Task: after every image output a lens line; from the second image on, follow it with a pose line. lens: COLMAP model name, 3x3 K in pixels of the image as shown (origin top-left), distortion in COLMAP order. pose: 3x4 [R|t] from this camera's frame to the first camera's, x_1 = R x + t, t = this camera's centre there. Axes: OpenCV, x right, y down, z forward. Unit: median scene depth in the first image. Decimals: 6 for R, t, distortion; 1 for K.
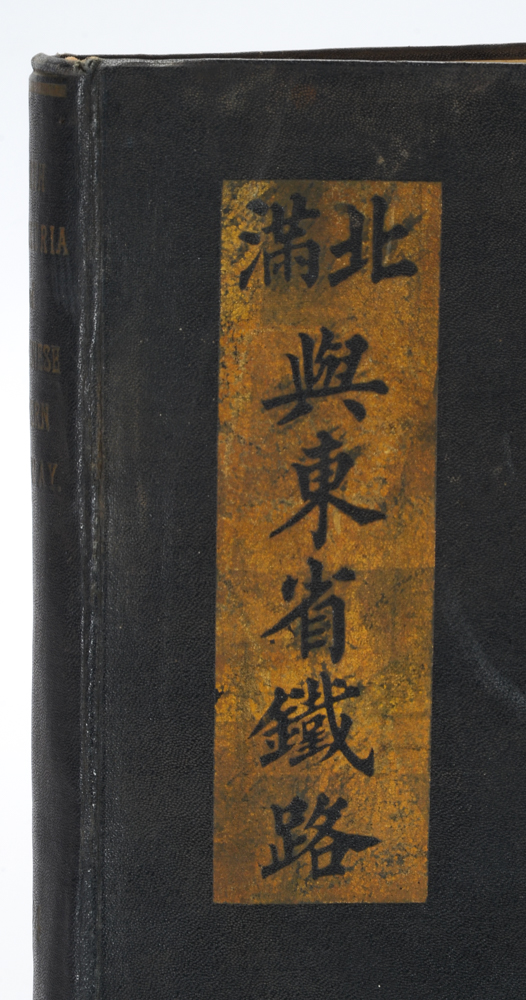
lens RADIAL K [[3802.7, 0, 264.4], [0, 3802.7, 498.0], [0, 0, 1]] dist [0.042031, 0.000000]
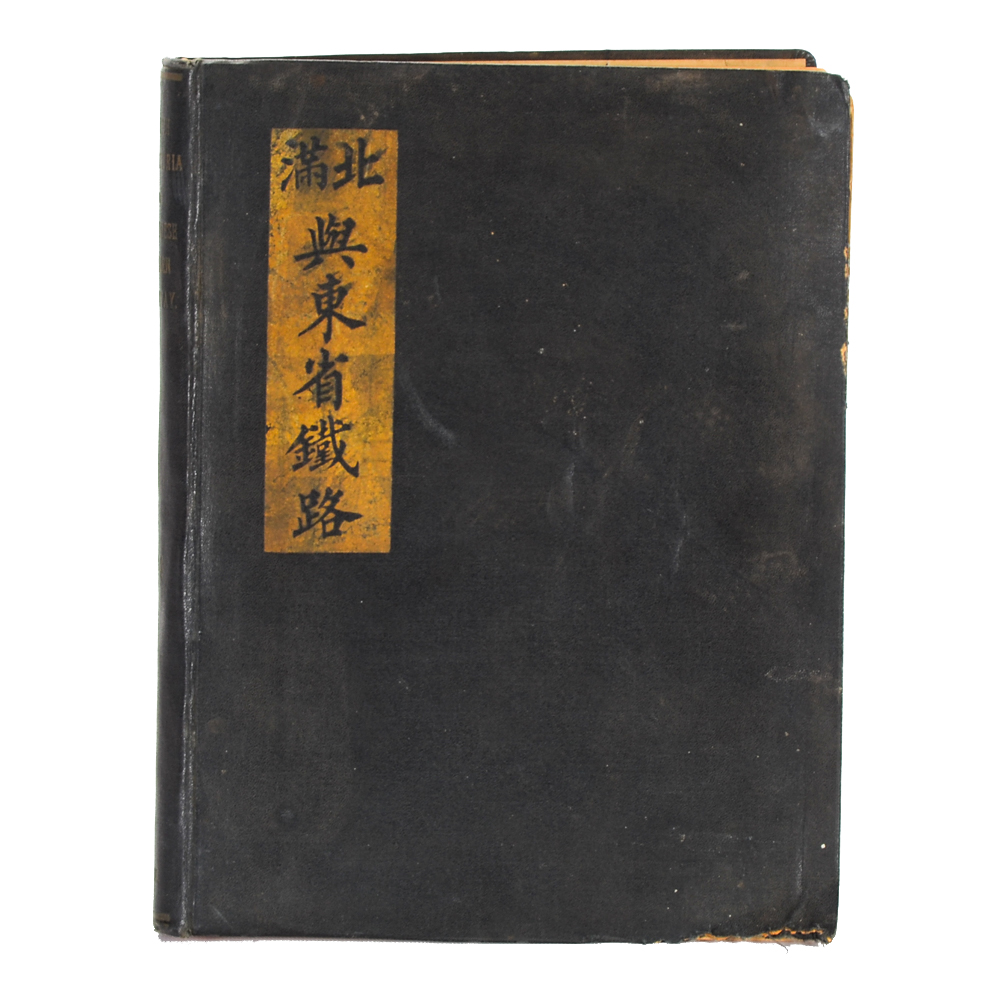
lens RADIAL K [[5028.2, 0, 500.6], [0, 5028.2, 499.4], [0, 0, 1]] dist [-0.410398, 0.000000]
pose [[0.999933, 0.007654, 0.008633, 0.073863], [-0.007631, 0.999967, -0.002691, 0.089691], [-0.008653, 0.002625, 0.999959, -1.267287]]
